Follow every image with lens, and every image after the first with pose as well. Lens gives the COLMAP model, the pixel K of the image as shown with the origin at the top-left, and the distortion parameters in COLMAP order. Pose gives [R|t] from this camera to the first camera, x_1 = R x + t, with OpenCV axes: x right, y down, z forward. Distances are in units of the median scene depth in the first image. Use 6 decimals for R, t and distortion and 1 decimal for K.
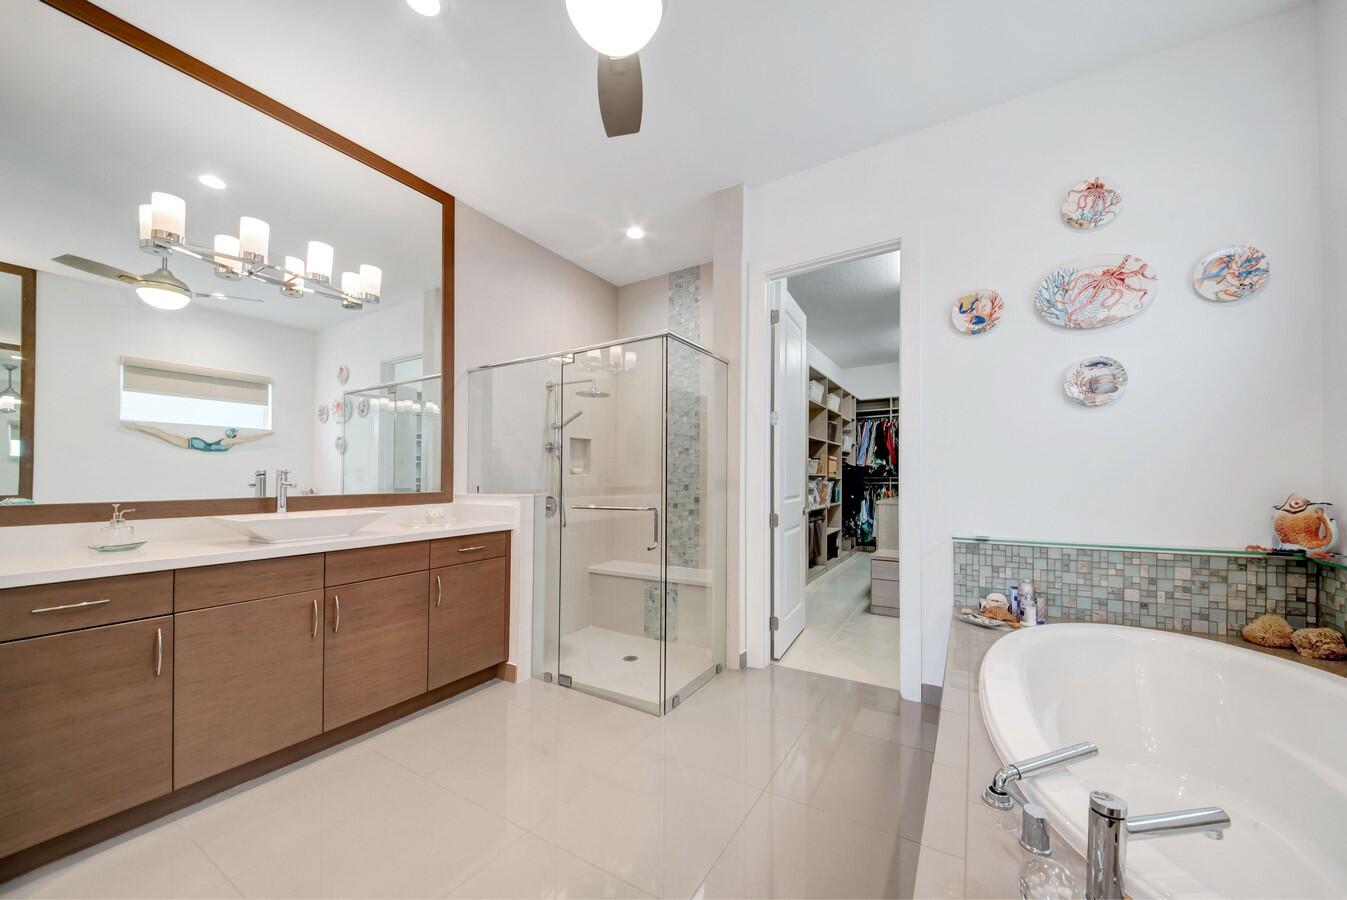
lens RADIAL K [[460.6, 0, 676.1], [0, 460.6, 476.4], [0, 0, 1]] dist [-0.031820, -0.000053]
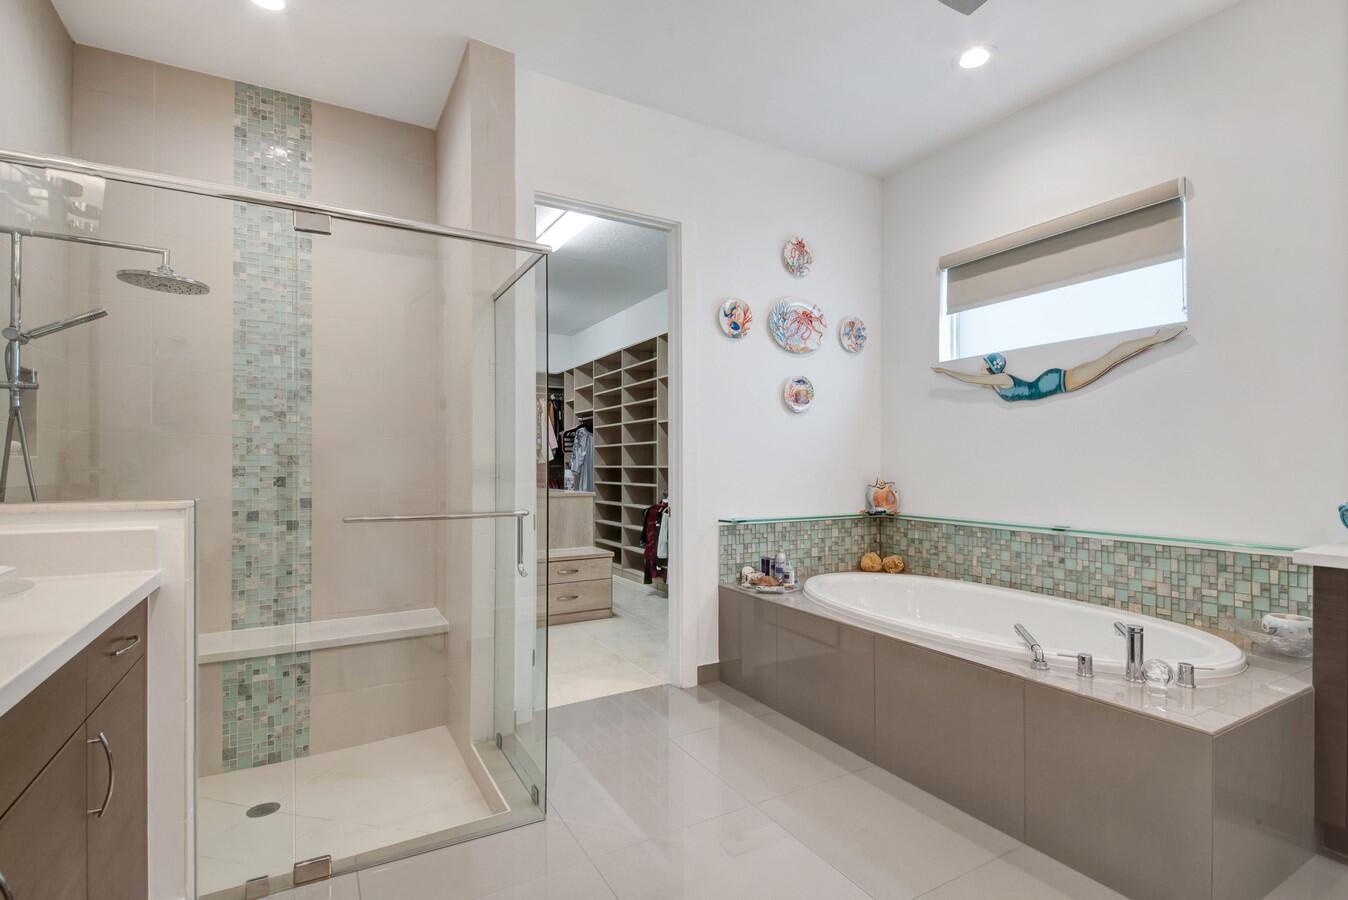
lens RADIAL K [[648.8, 0, 676.8], [0, 648.8, 468.9], [0, 0, 1]] dist [-0.000608, -0.000166]
pose [[0.466162, 0.000379, 0.884699, -0.910808], [-0.006888, 0.999971, 0.003202, 0.004489], [-0.884673, -0.007587, 0.466151, 0.417939]]
